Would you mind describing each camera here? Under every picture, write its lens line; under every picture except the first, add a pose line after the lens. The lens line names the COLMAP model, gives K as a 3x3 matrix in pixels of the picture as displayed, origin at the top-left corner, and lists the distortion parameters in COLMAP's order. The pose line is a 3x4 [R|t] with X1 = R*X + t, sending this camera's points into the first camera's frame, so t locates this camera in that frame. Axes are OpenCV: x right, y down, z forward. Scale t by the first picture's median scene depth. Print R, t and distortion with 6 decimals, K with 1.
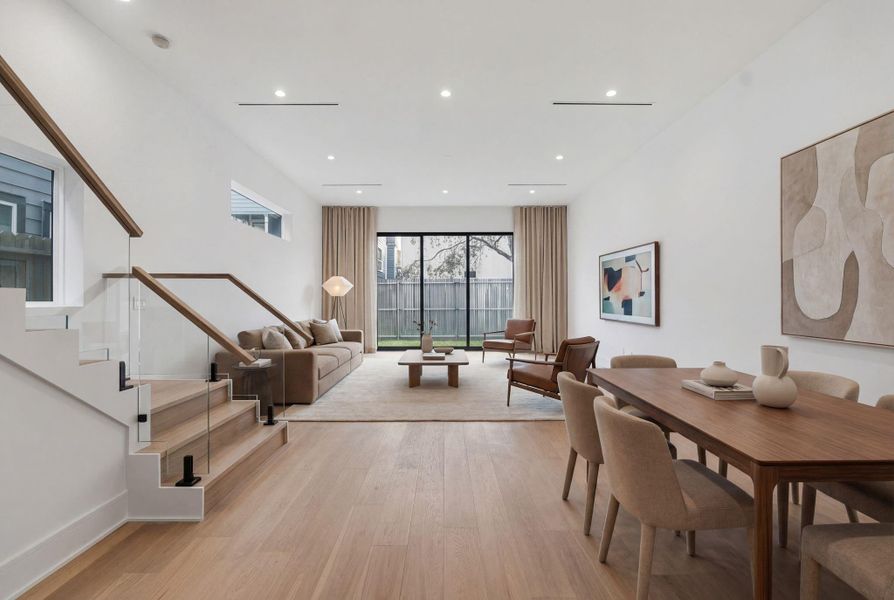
lens RADIAL K [[427.6, 0, 444.7], [0, 427.6, 299.2], [0, 0, 1]] dist [0.021769, 0.002250]
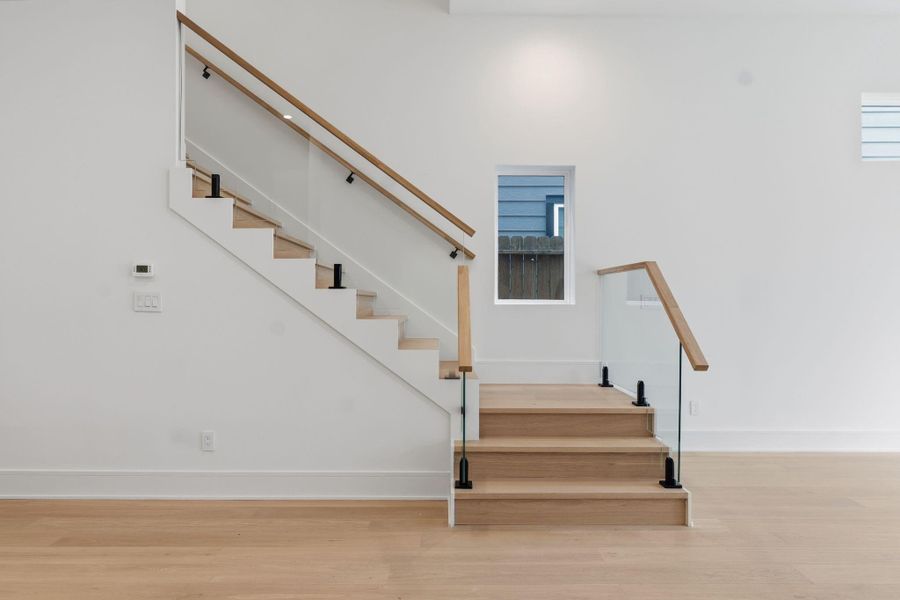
lens RADIAL K [[631.2, 0, 444.8], [0, 631.2, 308.5], [0, 0, 1]] dist [-0.000916, 0.009359]
pose [[-0.004782, 0.017391, -0.999837, 0.627971], [0.000034, 0.999849, 0.017391, 0.001136], [0.999989, 0.000049, -0.004782, 0.731037]]
